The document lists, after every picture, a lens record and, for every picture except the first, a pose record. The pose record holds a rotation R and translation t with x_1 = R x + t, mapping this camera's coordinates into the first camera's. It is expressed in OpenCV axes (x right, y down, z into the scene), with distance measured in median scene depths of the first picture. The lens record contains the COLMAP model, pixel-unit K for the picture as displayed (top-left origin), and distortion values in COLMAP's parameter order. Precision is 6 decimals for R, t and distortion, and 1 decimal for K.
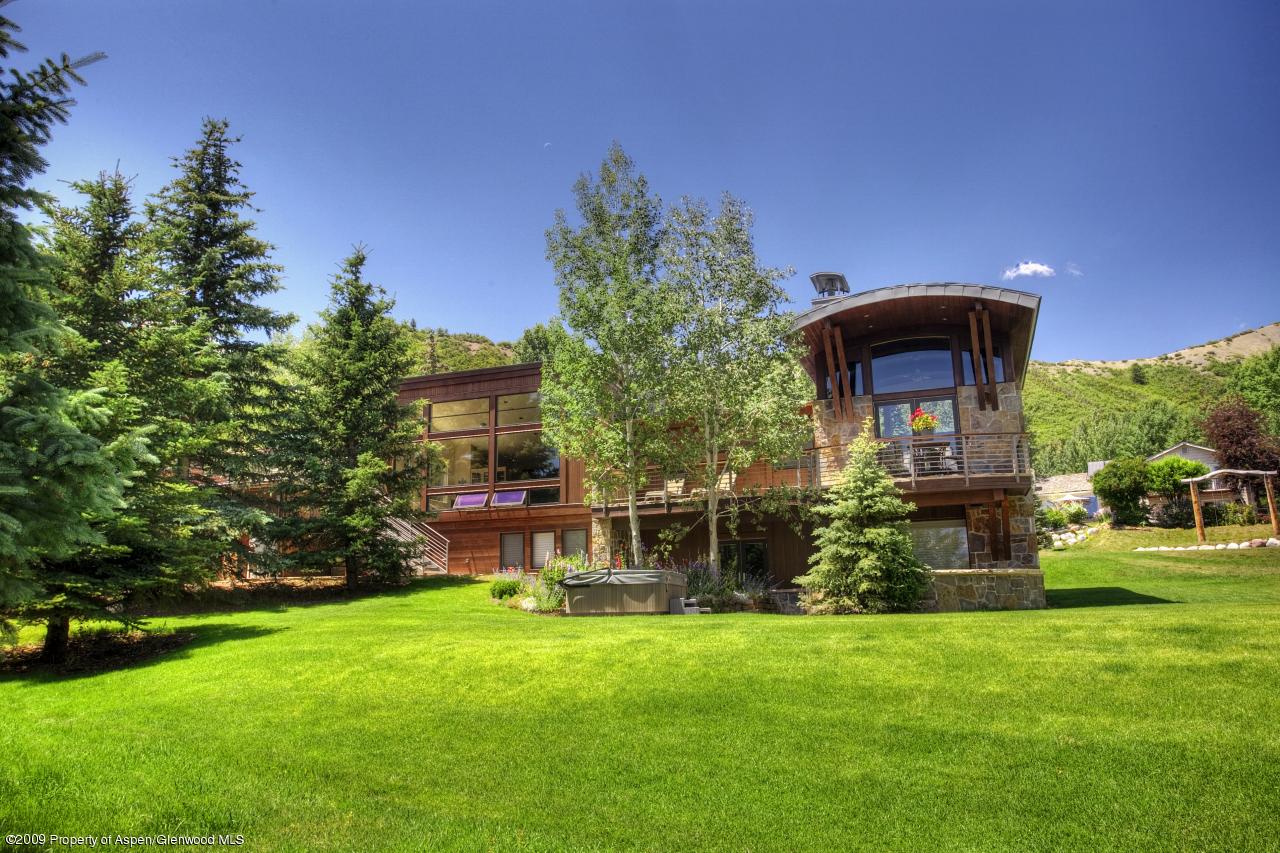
lens RADIAL K [[924.3, 0, 643.7], [0, 924.3, 434.4], [0, 0, 1]] dist [-0.005047, -0.001870]
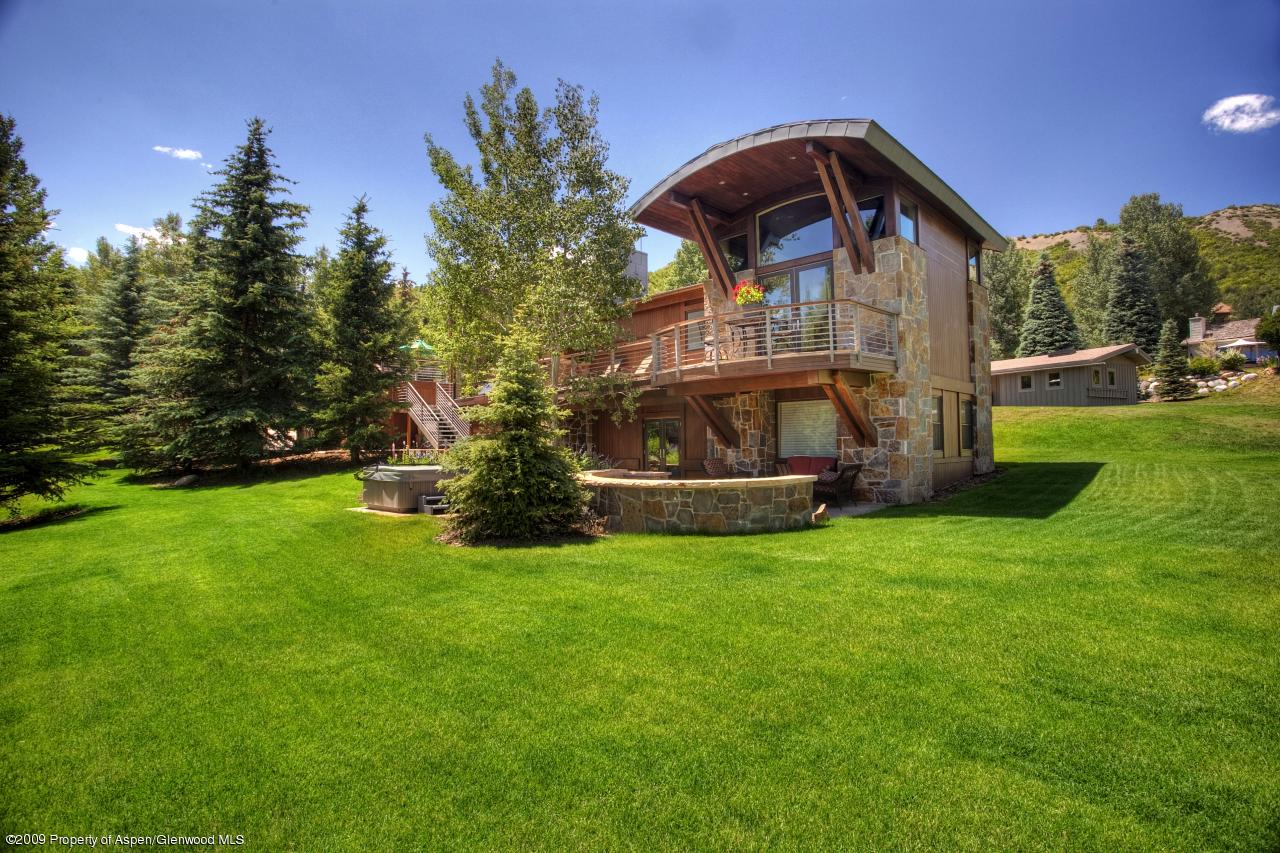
lens RADIAL K [[614.0, 0, 637.5], [0, 614.0, 420.6], [0, 0, 1]] dist [-0.045395, 0.004667]
pose [[0.906650, -0.008560, -0.421796, 0.422150], [0.078692, 0.985679, 0.149145, 0.007772], [0.414479, -0.168415, 0.894340, 0.384772]]
